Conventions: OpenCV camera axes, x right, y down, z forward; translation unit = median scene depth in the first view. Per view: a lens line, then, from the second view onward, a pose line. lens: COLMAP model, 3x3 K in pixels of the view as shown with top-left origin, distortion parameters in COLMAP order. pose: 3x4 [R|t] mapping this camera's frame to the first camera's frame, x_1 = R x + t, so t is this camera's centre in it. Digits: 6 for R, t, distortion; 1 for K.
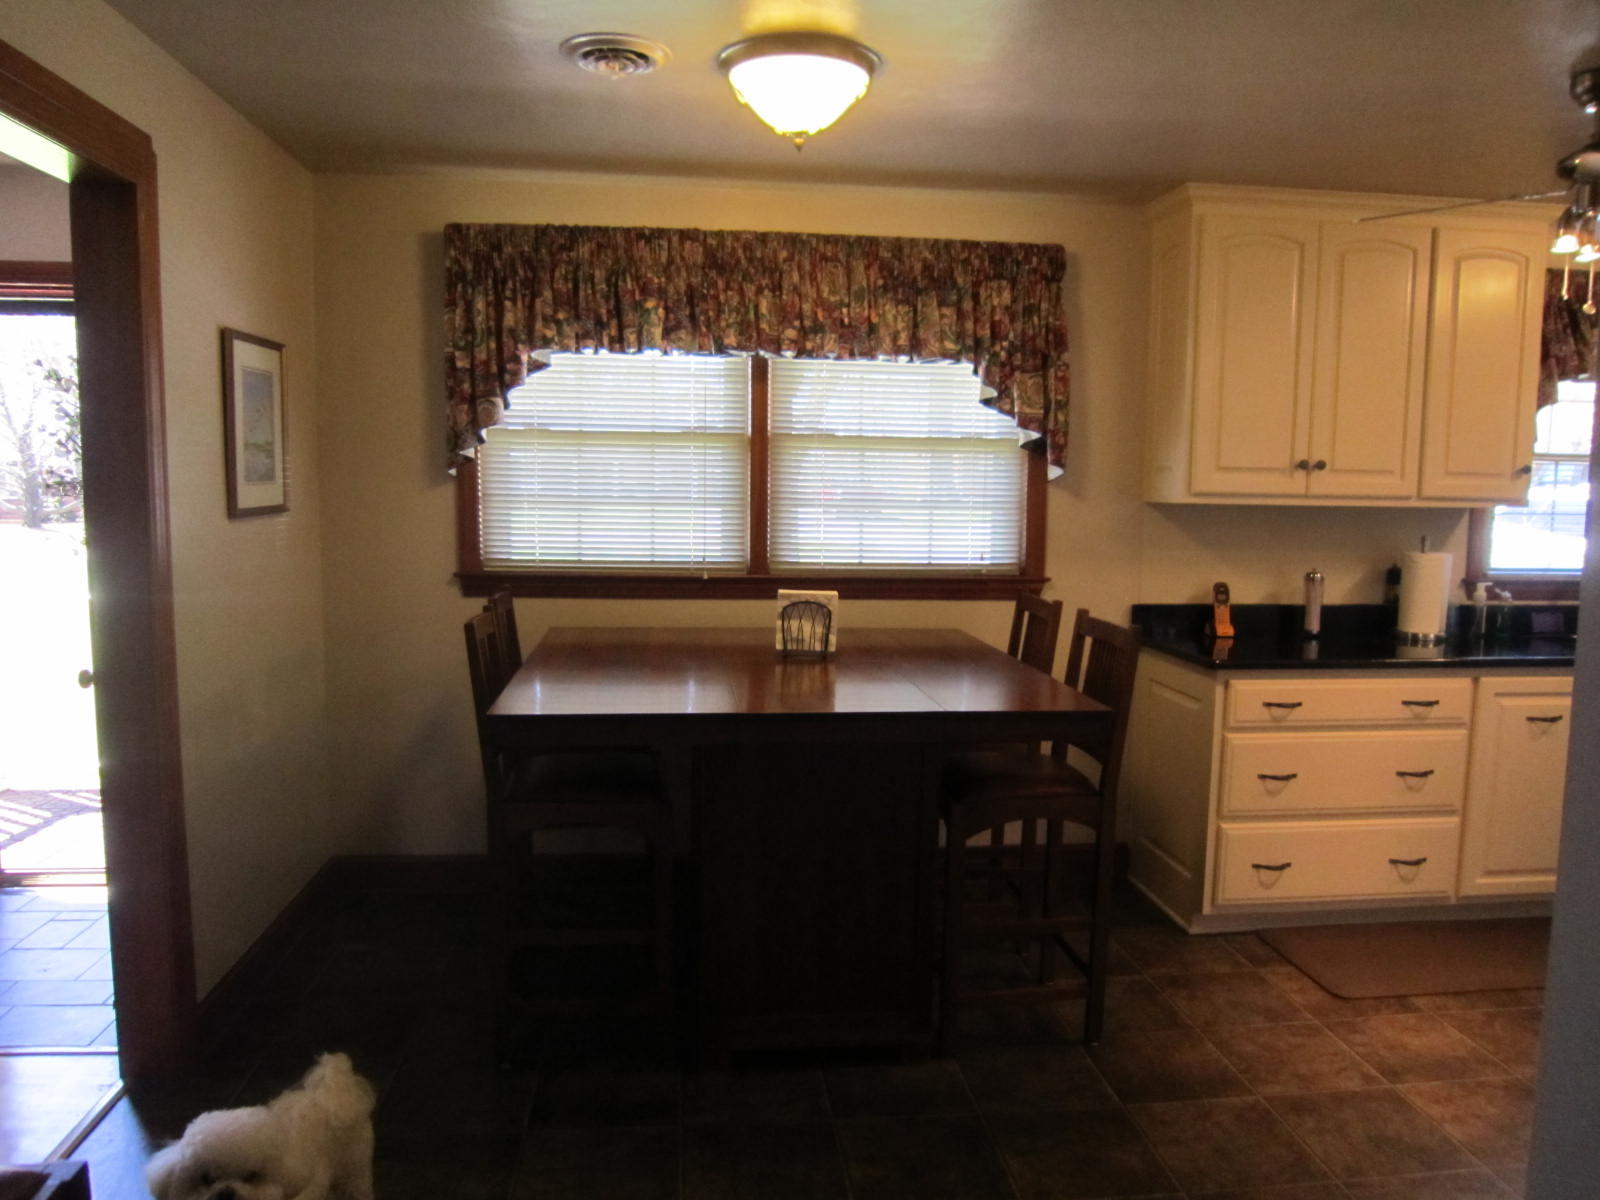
lens RADIAL K [[1131.2, 0, 800.0], [0, 1131.2, 600.0], [0, 0, 1]] dist [-0.037156, -0.000522]
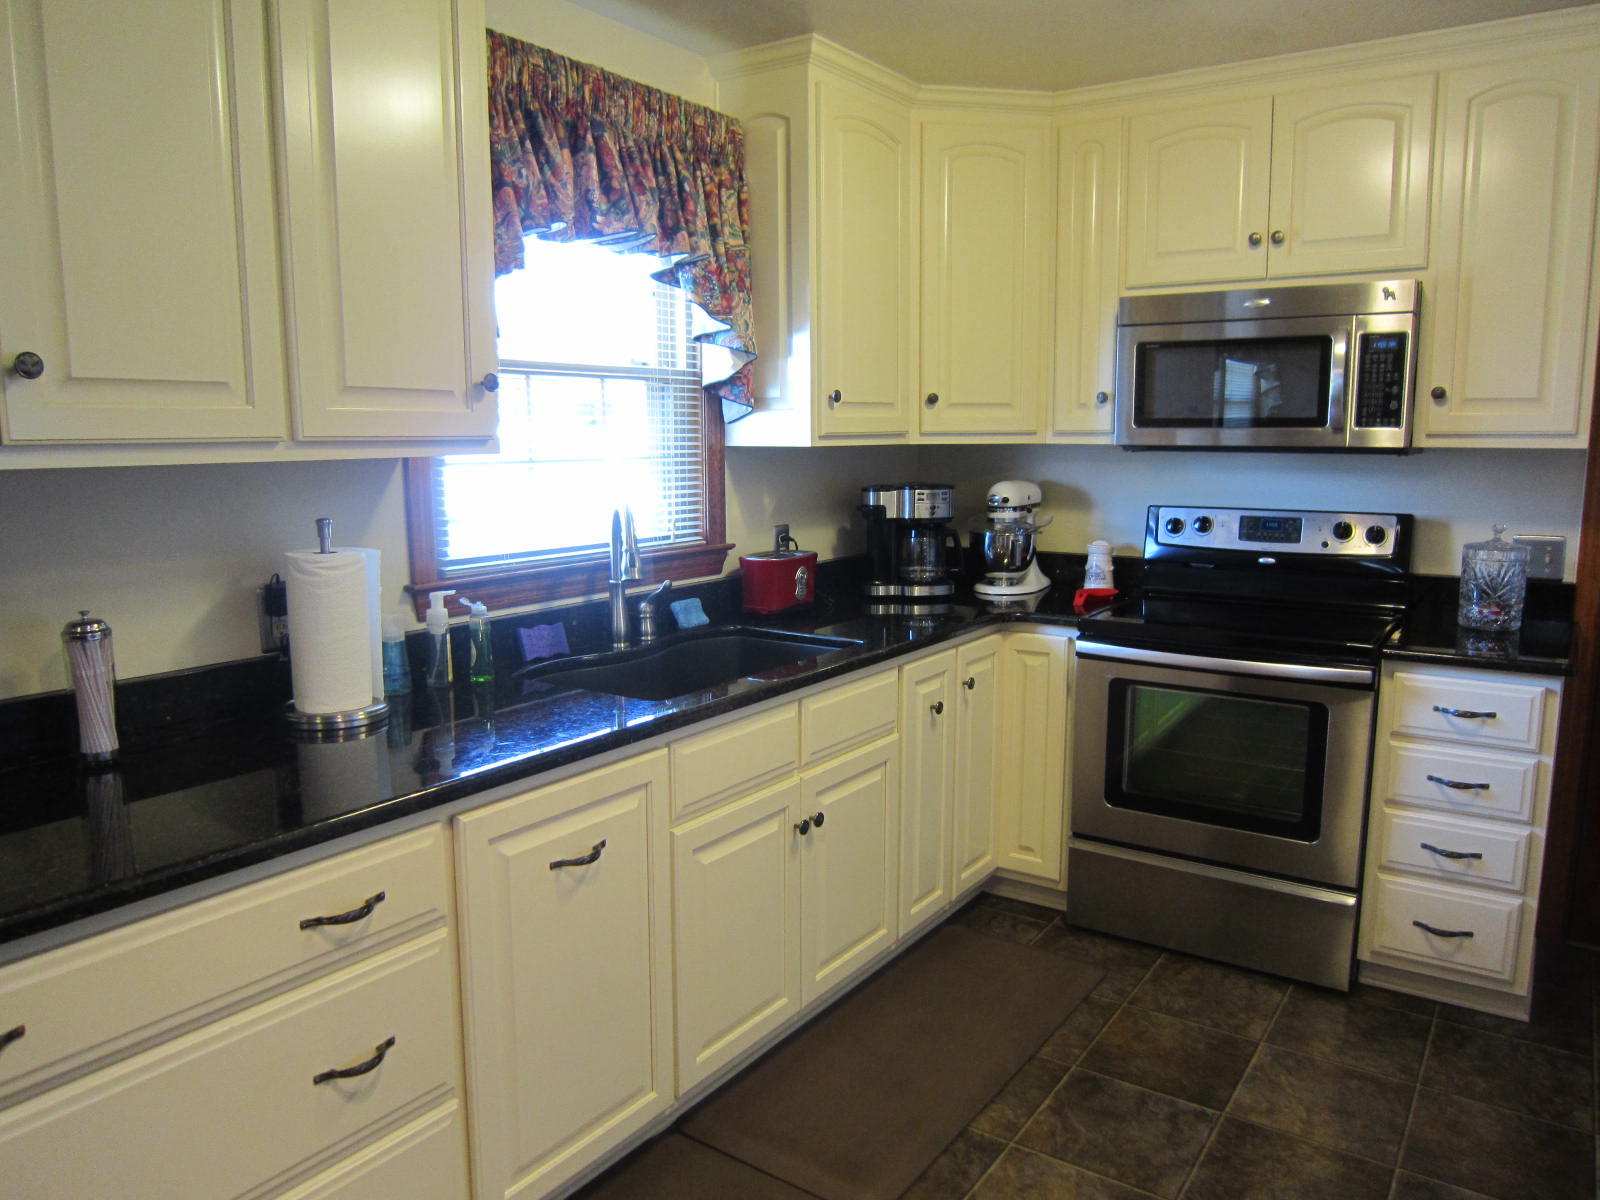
lens RADIAL K [[1147.8, 0, 800.0], [0, 1147.8, 600.0], [0, 0, 1]] dist [-0.106930, 0.191151]
pose [[0.652073, -0.129514, 0.747012, 0.313964], [0.087995, 0.991571, 0.095104, -0.050267], [-0.753032, 0.003718, 0.657973, 0.505383]]
